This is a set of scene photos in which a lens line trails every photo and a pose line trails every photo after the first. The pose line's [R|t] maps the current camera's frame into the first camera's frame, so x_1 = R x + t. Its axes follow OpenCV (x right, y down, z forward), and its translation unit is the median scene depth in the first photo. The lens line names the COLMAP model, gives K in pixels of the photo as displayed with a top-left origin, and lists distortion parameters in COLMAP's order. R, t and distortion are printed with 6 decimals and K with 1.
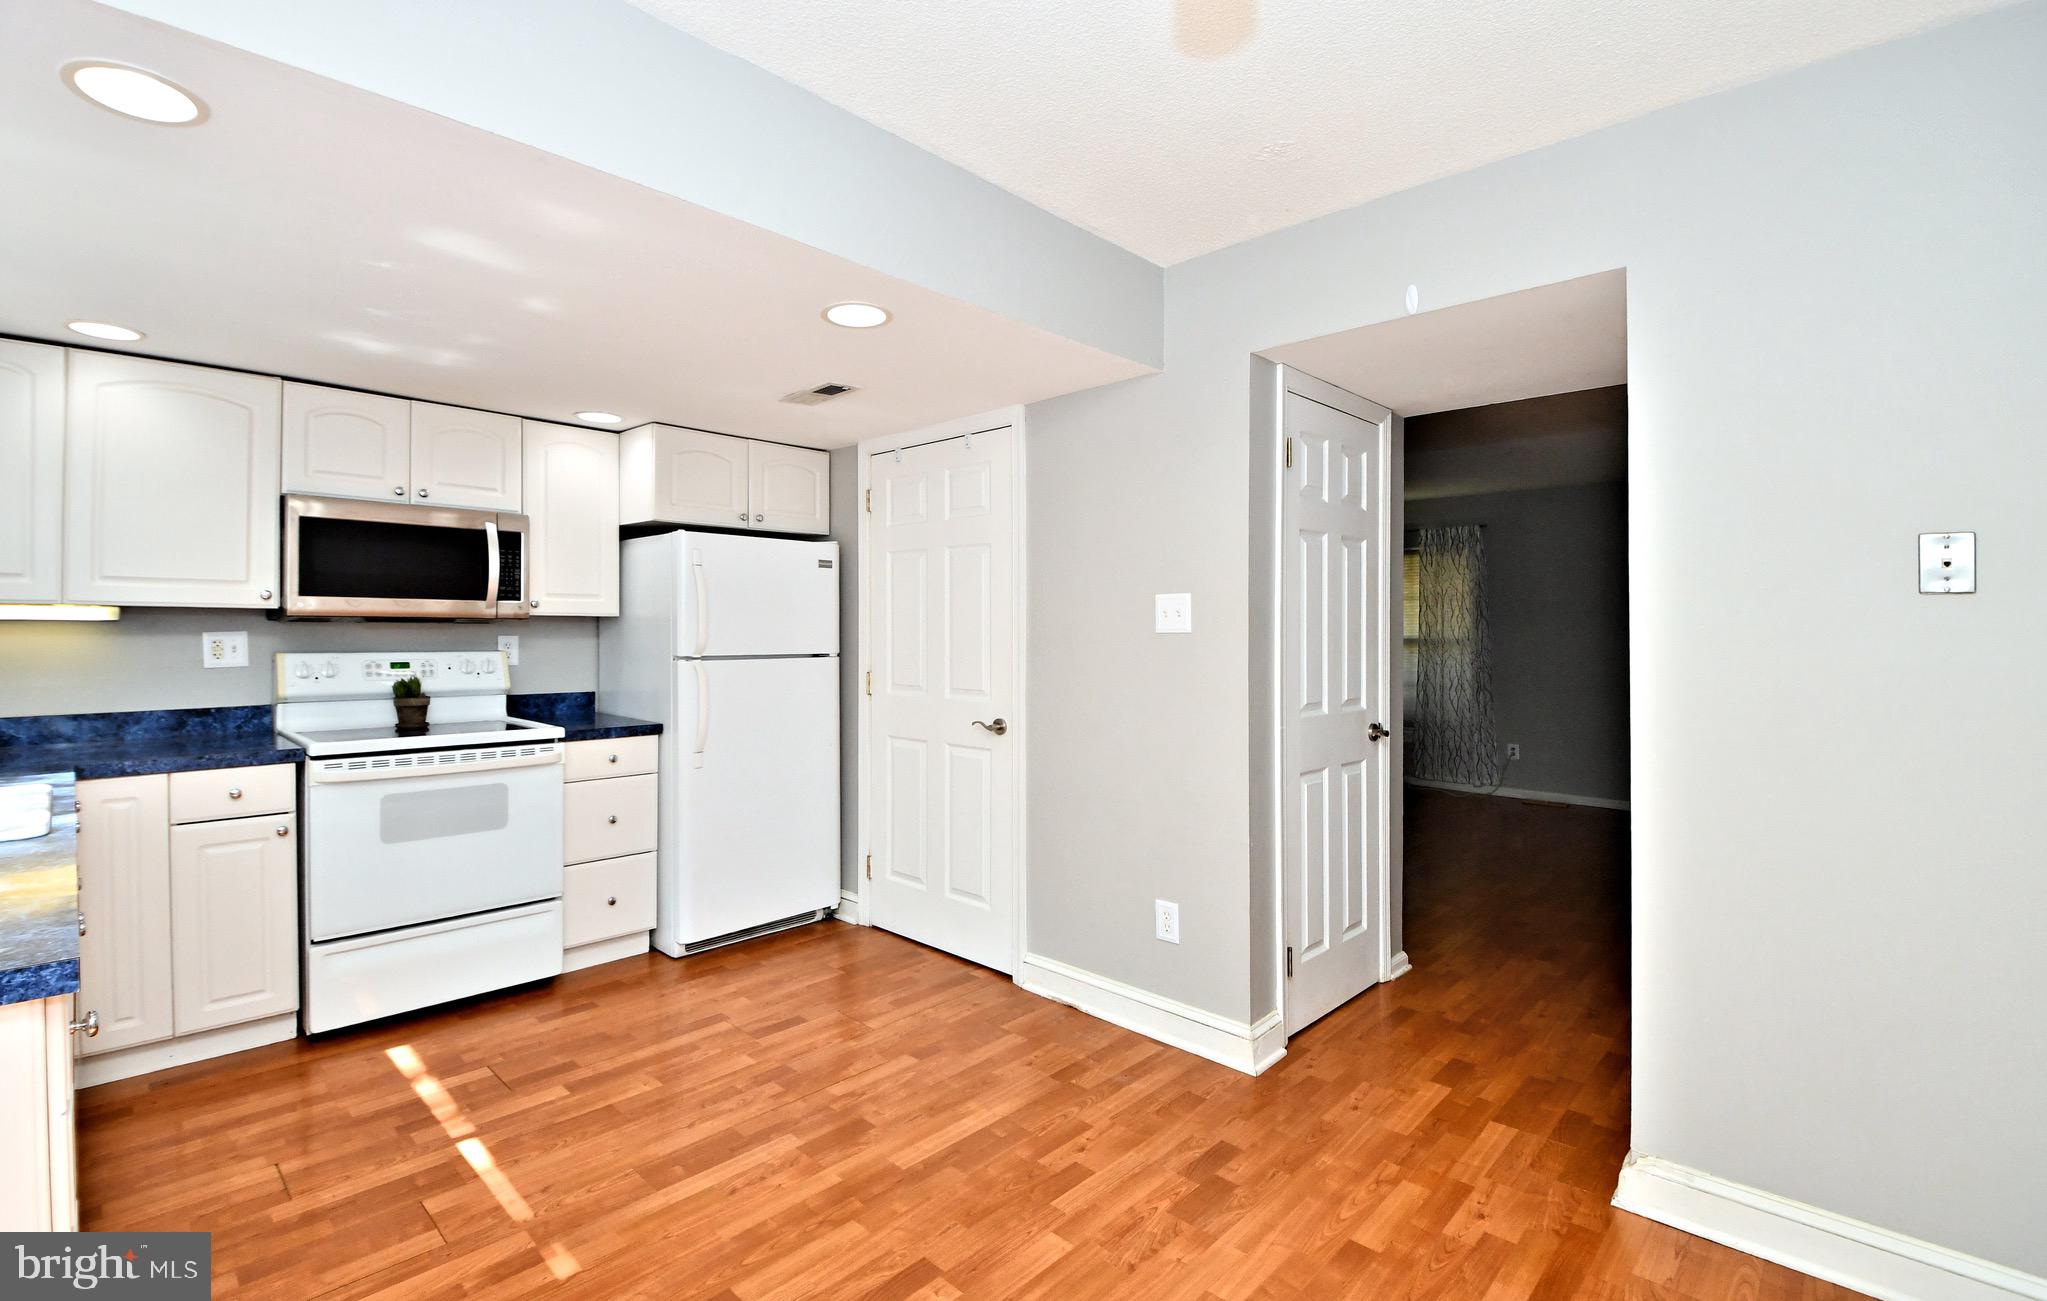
lens RADIAL K [[976.5, 0, 1011.3], [0, 976.5, 642.1], [0, 0, 1]] dist [-0.035733, -0.005577]
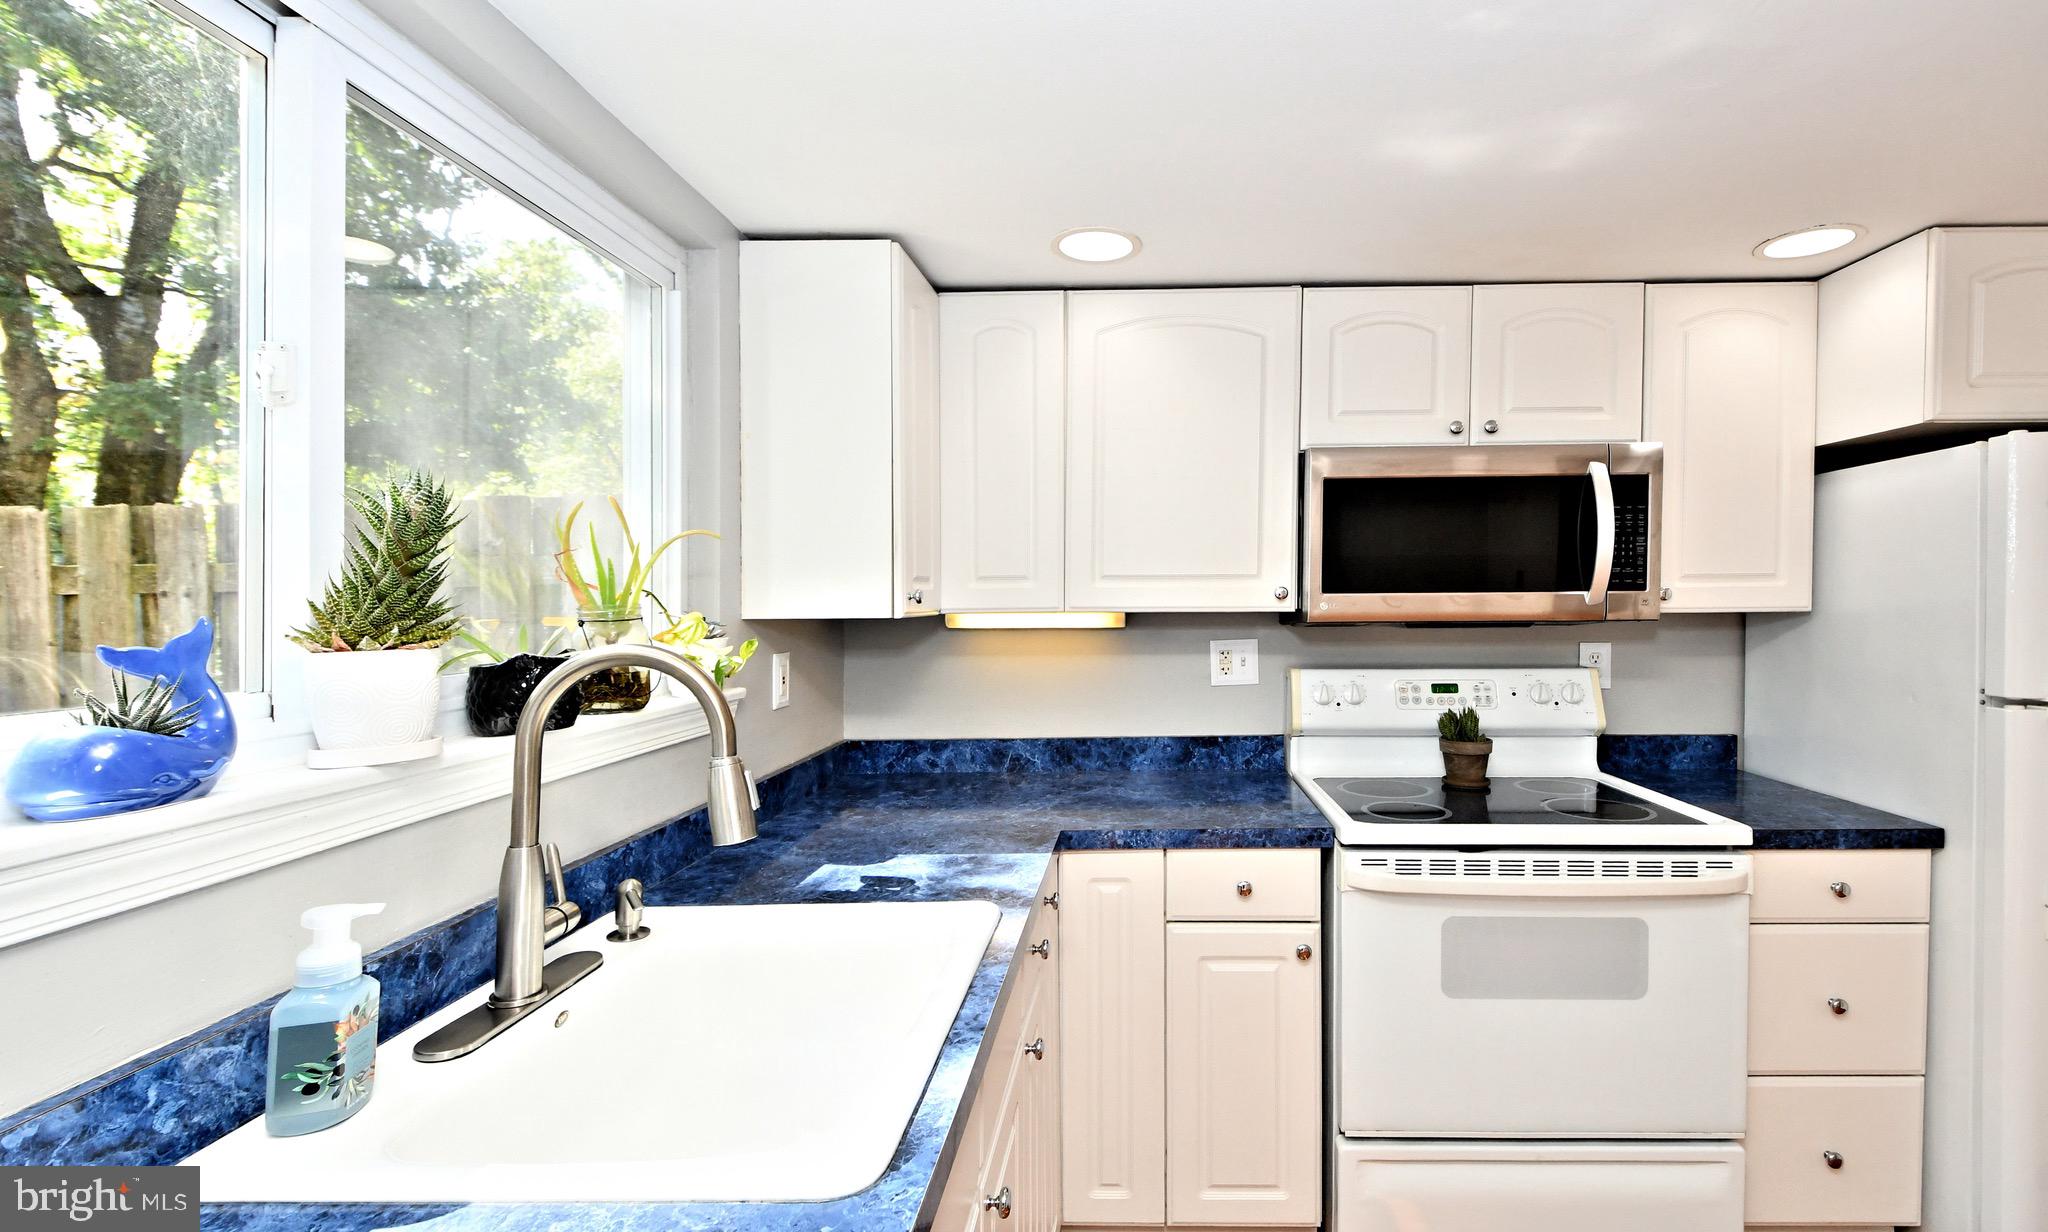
lens RADIAL K [[881.4, 0, 1074.2], [0, 881.4, 620.8], [0, 0, 1]] dist [0.004294, -0.001586]
pose [[0.646298, 0.001835, -0.763082, -0.350869], [0.005210, 0.999963, 0.006818, -0.032243], [0.763067, -0.008382, 0.646265, 0.423037]]
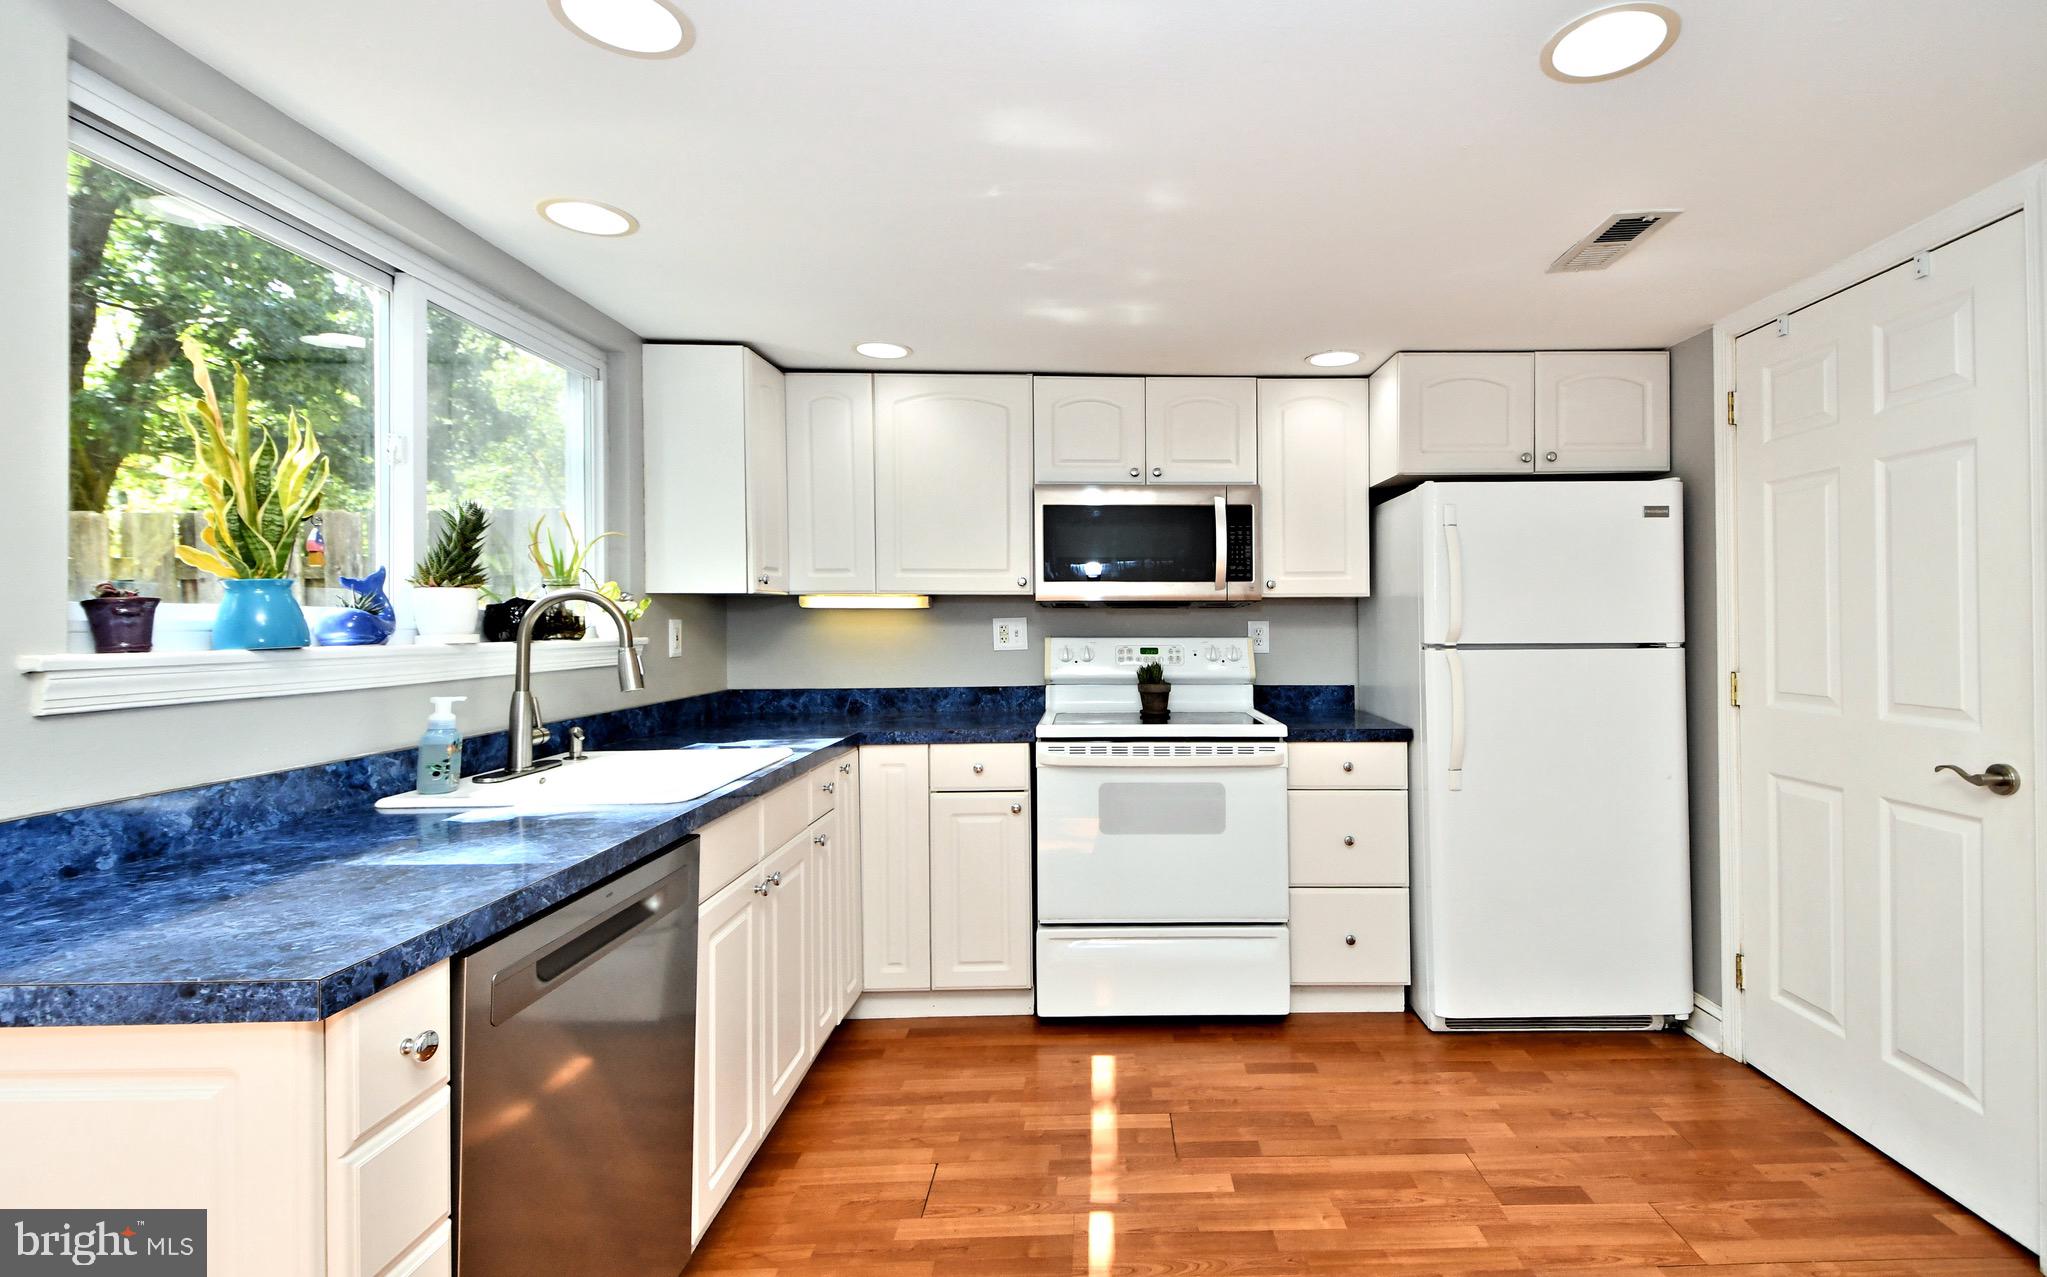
lens RADIAL K [[949.7, 0, 1083.5], [0, 949.7, 624.1], [0, 0, 1]] dist [0.006414, -0.005146]
pose [[0.683137, -0.010198, -0.730219, 0.027717], [-0.000844, 0.999891, -0.014753, 0.011881], [0.730289, 0.010695, 0.683054, 0.310205]]
